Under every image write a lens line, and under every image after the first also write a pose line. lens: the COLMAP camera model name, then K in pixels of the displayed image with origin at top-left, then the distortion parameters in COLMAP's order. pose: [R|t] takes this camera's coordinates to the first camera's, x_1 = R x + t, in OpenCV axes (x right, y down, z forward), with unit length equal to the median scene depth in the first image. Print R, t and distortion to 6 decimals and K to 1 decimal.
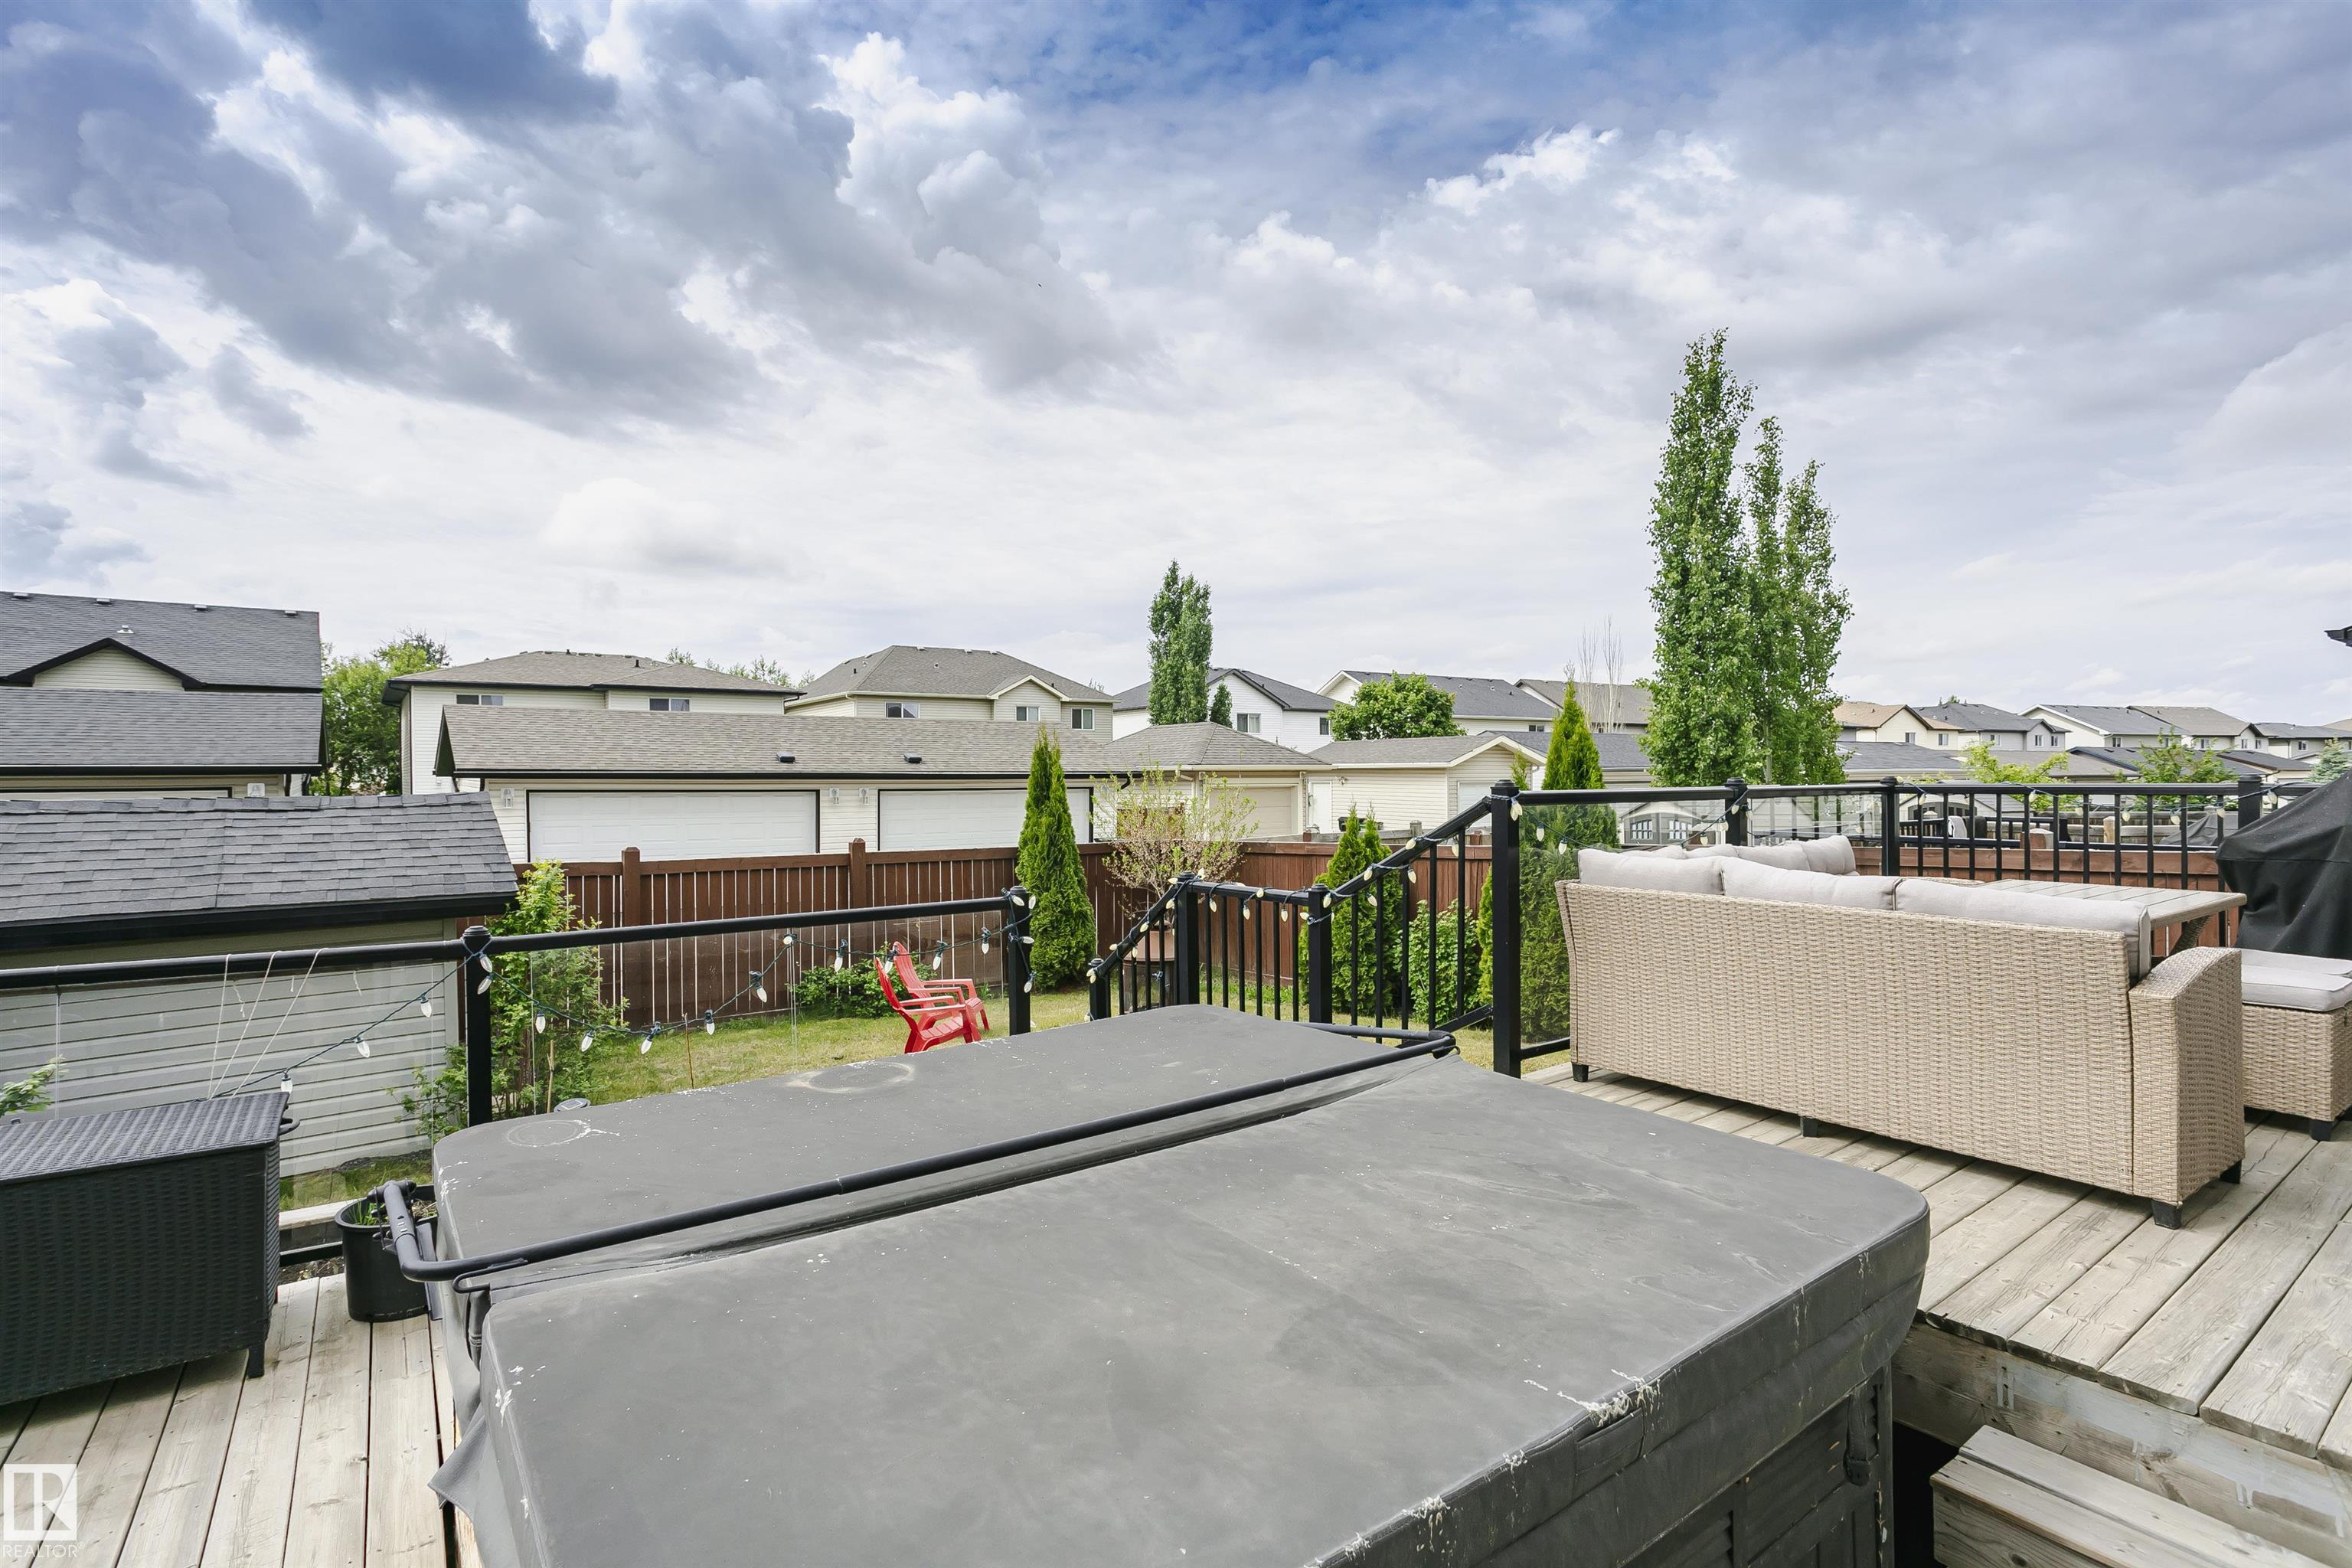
lens RADIAL K [[1144.9, 0, 1147.6], [0, 1144.9, 790.8], [0, 0, 1]] dist [-0.046838, 0.034382]
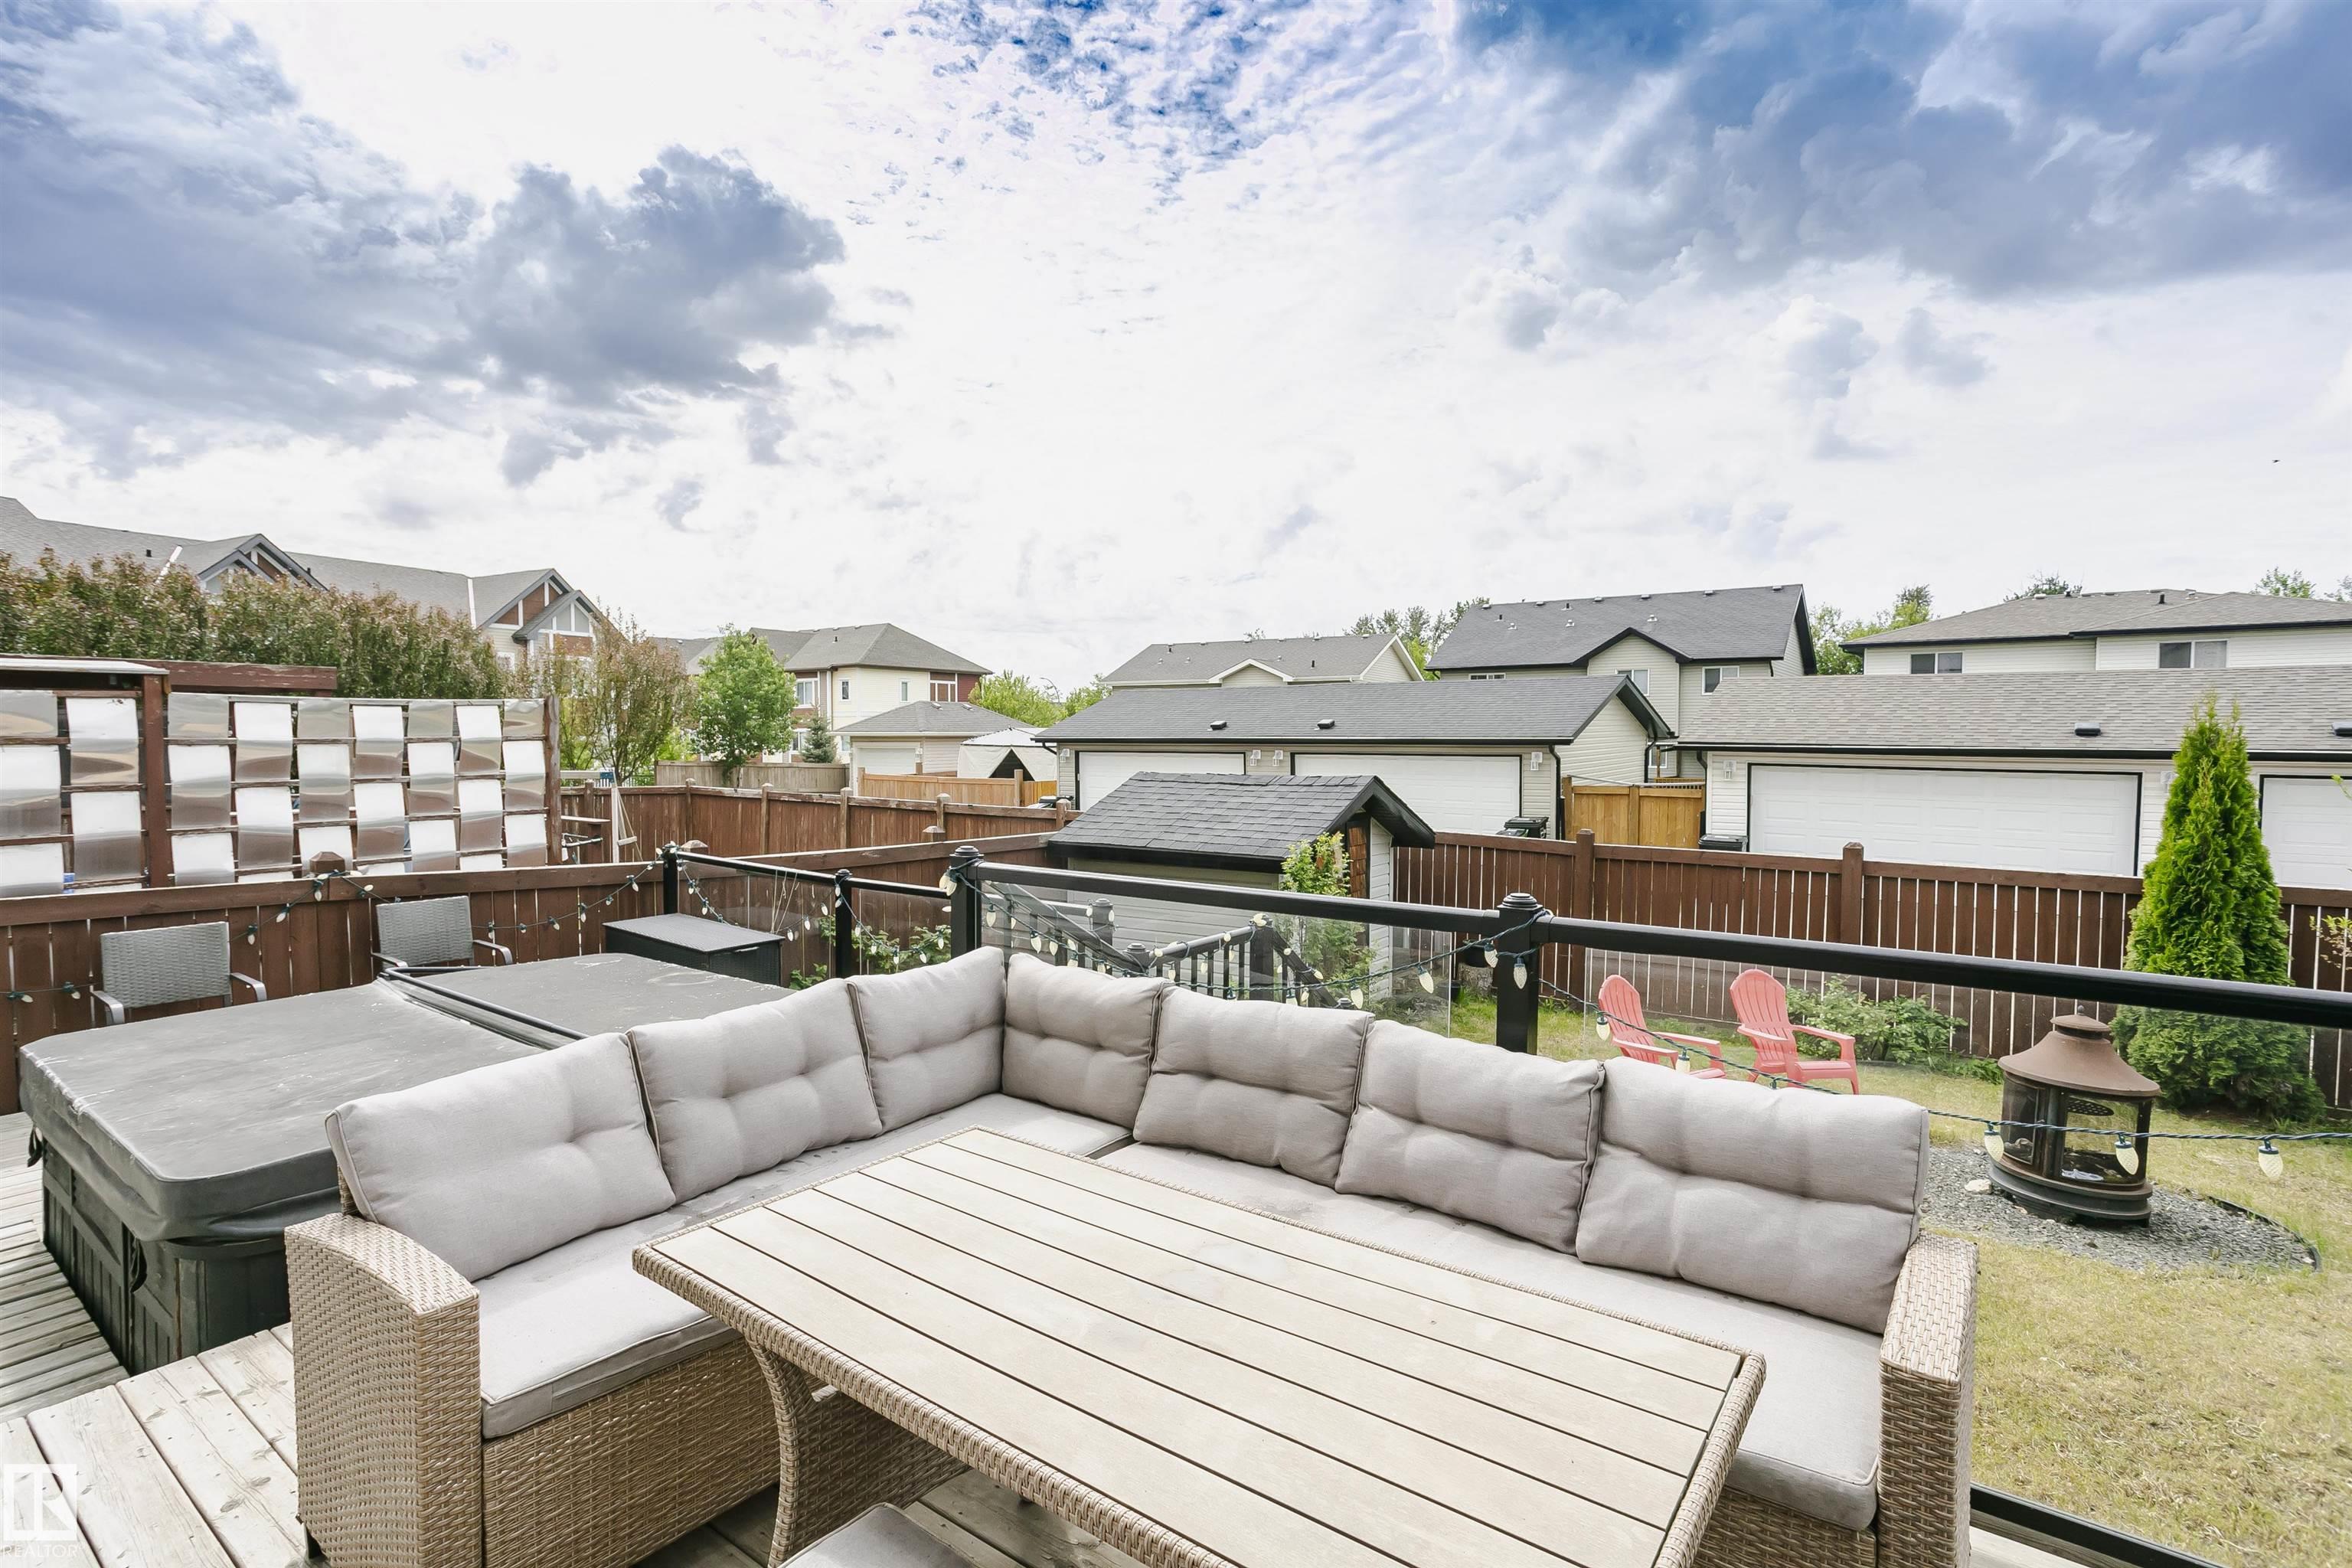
lens RADIAL K [[1144.9, 0, 1147.6], [0, 1144.9, 790.8], [0, 0, 1]] dist [-0.046838, 0.034382]
pose [[0.290083, 0.055643, -0.955382, 0.164067], [-0.015071, 0.998450, 0.053576, -0.013816], [0.956883, -0.001143, 0.290472, 0.123039]]
